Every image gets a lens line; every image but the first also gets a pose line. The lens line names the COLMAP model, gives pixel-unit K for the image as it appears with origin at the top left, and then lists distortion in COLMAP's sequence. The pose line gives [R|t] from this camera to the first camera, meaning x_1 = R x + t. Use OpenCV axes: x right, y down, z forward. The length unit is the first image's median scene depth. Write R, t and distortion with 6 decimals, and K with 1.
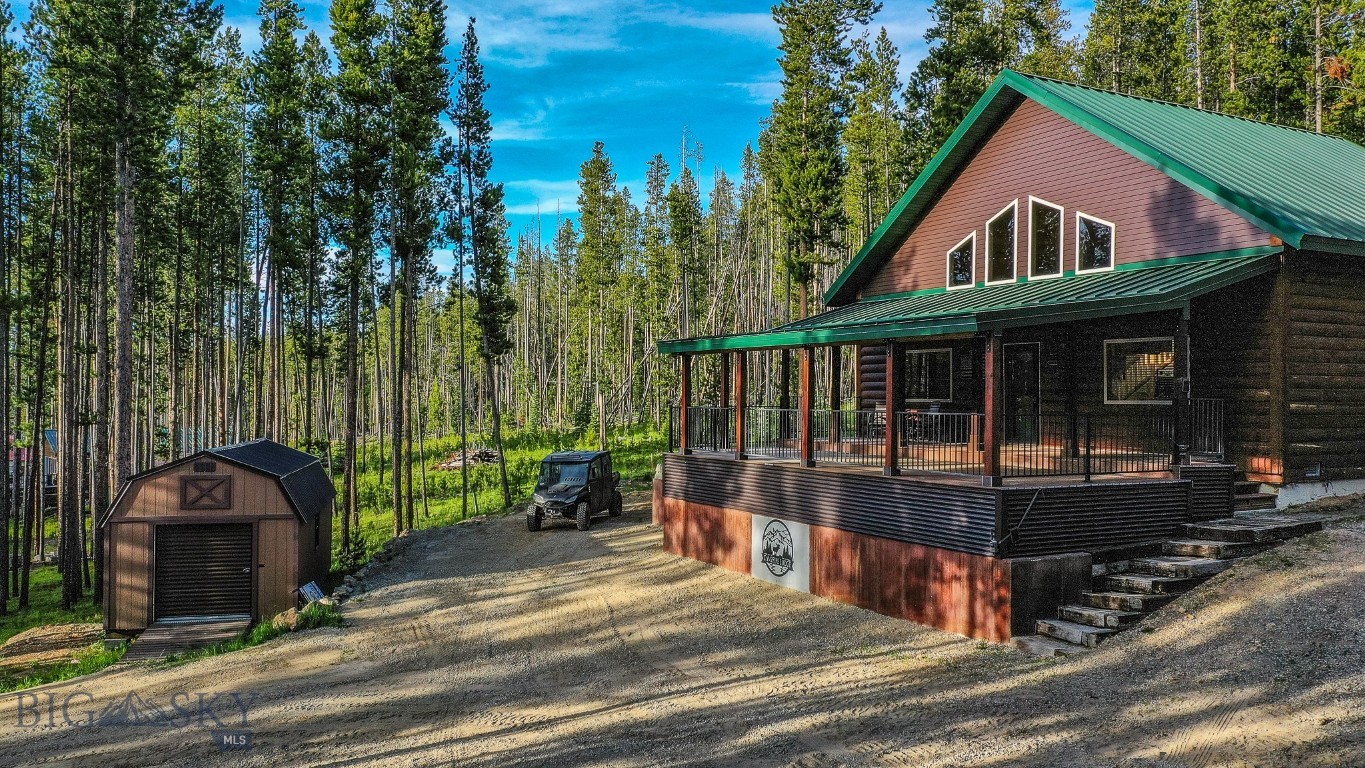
lens RADIAL K [[1079.7, 0, 682.2], [0, 1079.7, 386.0], [0, 0, 1]] dist [-0.004574, 0.007771]
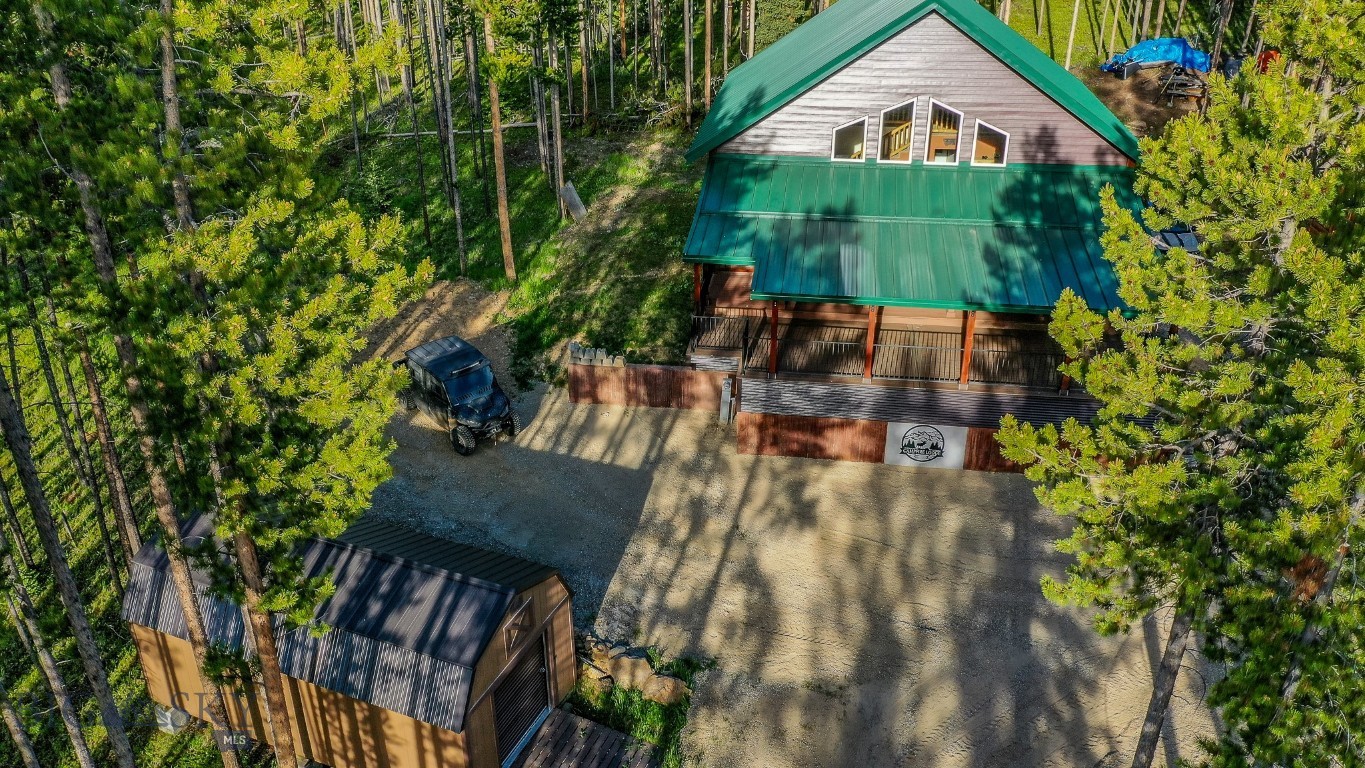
lens RADIAL K [[1079.7, 0, 687.8], [0, 1079.7, 386.1], [0, 0, 1]] dist [-0.004574, 0.007771]
pose [[0.589716, -0.366864, 0.719476, -0.878610], [-0.004915, 0.889223, 0.457447, -0.451040], [-0.807595, -0.273300, 0.522586, 0.473397]]
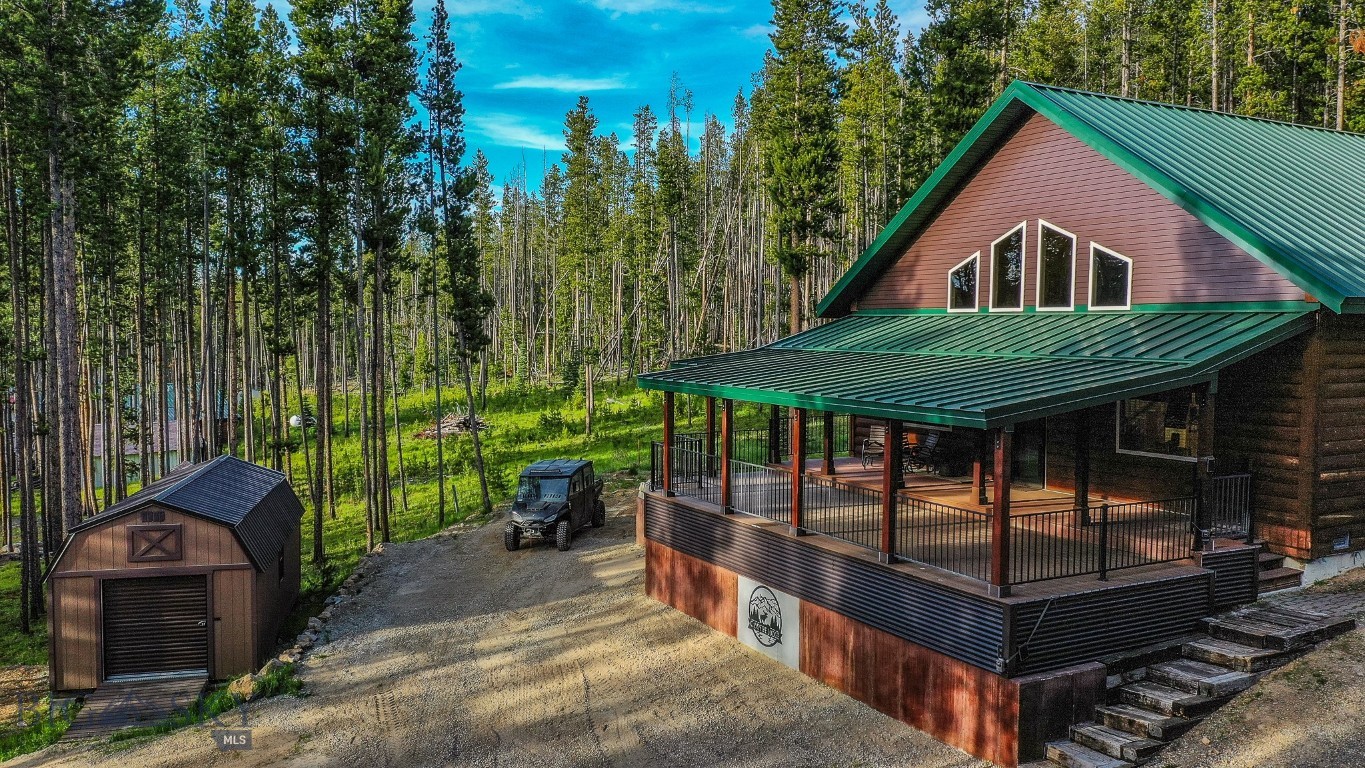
lens RADIAL K [[1079.7, 0, 682.2], [0, 1079.7, 390.8], [0, 0, 1]] dist [-0.004574, 0.007771]
pose [[0.999970, -0.002638, 0.007270, 0.008664], [0.002127, 0.997579, 0.069513, -0.093934], [-0.007435, -0.069495, 0.997555, 0.069505]]
